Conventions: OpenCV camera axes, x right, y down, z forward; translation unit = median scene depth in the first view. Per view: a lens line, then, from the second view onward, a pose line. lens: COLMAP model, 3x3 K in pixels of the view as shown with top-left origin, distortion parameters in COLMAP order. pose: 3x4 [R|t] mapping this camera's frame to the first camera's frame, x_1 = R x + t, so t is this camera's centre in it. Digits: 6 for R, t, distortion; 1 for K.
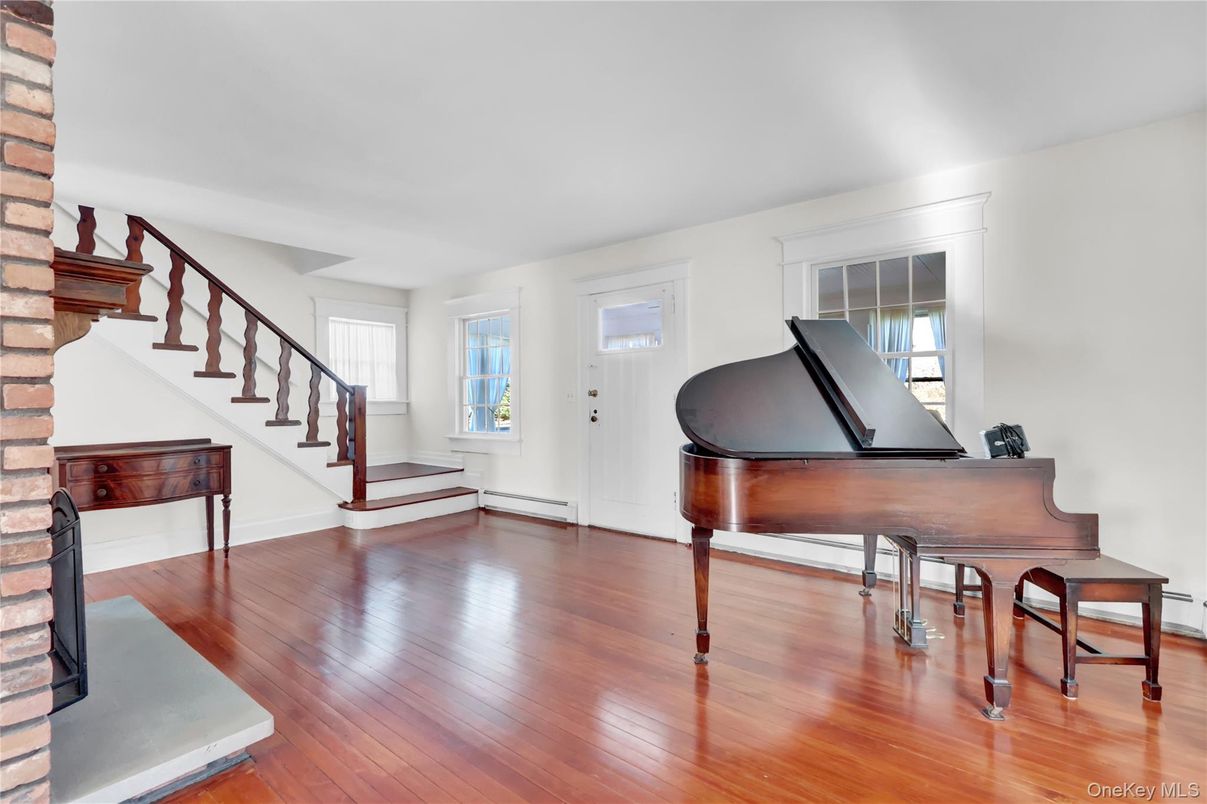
lens RADIAL K [[563.0, 0, 603.5], [0, 563.0, 402.0], [0, 0, 1]] dist [0.000311, 0.000641]
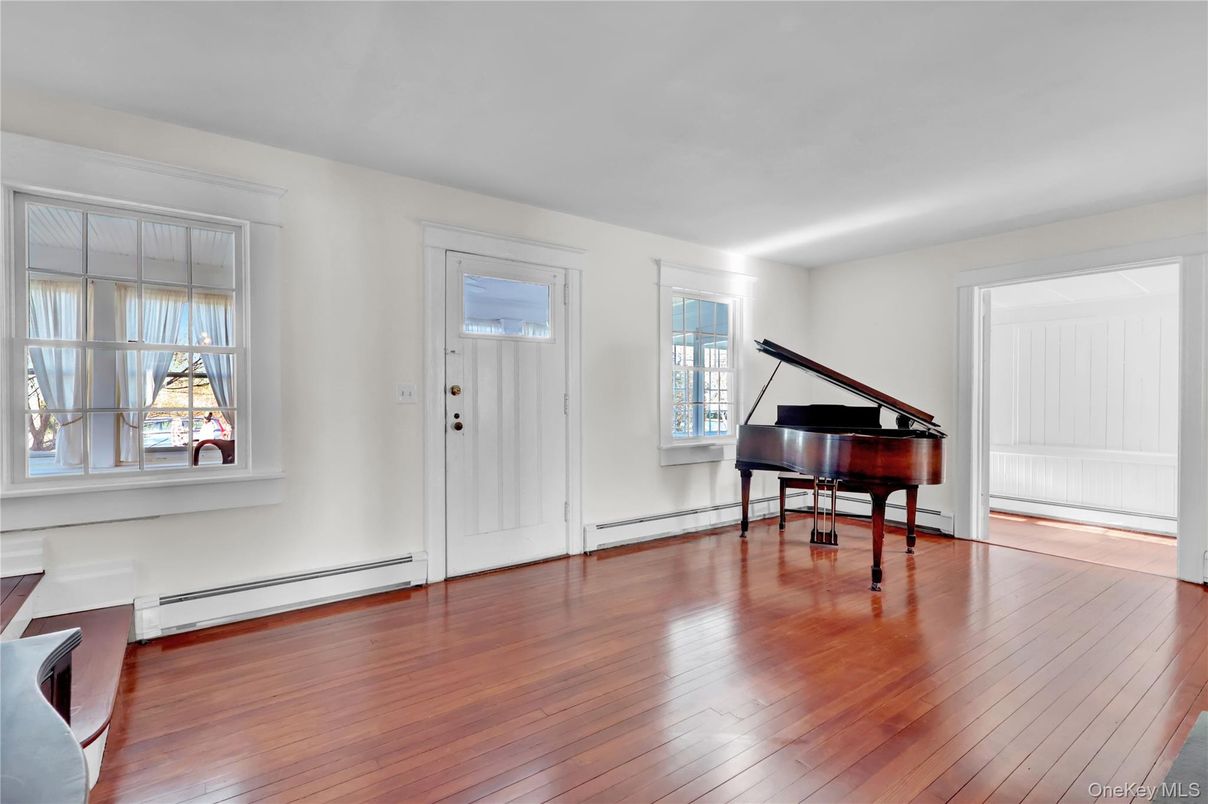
lens RADIAL K [[563.5, 0, 604.0], [0, 563.5, 402.0], [0, 0, 1]] dist [0.000311, 0.000641]
pose [[0.255309, -0.001779, 0.966858, -0.657389], [0.000769, 0.999998, 0.001636, -0.001810], [-0.966859, 0.000326, 0.255310, 0.633436]]
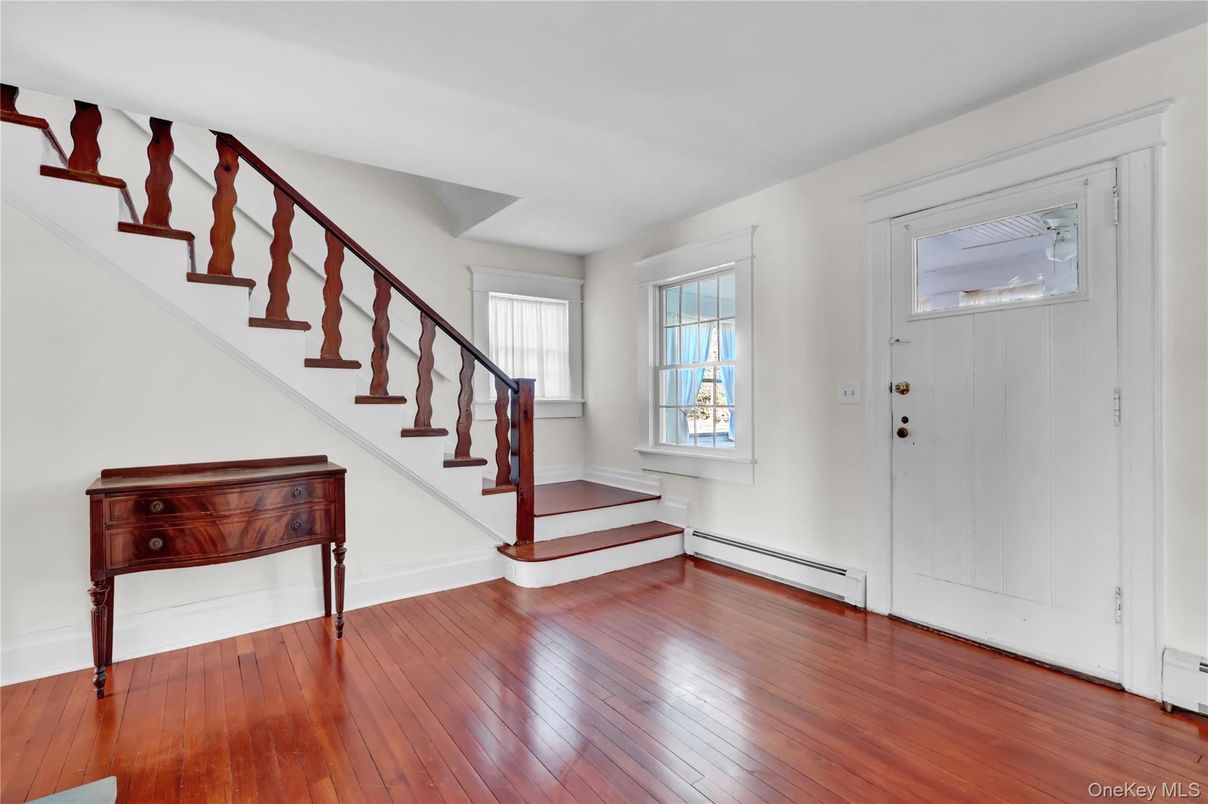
lens RADIAL K [[563.5, 0, 604.0], [0, 563.5, 402.0], [0, 0, 1]] dist [0.000311, 0.000641]
pose [[0.963673, 0.001455, -0.267080, -0.156458], [-0.000579, 0.999994, 0.003359, -0.002944], [0.267084, -0.003082, 0.963668, 0.361900]]
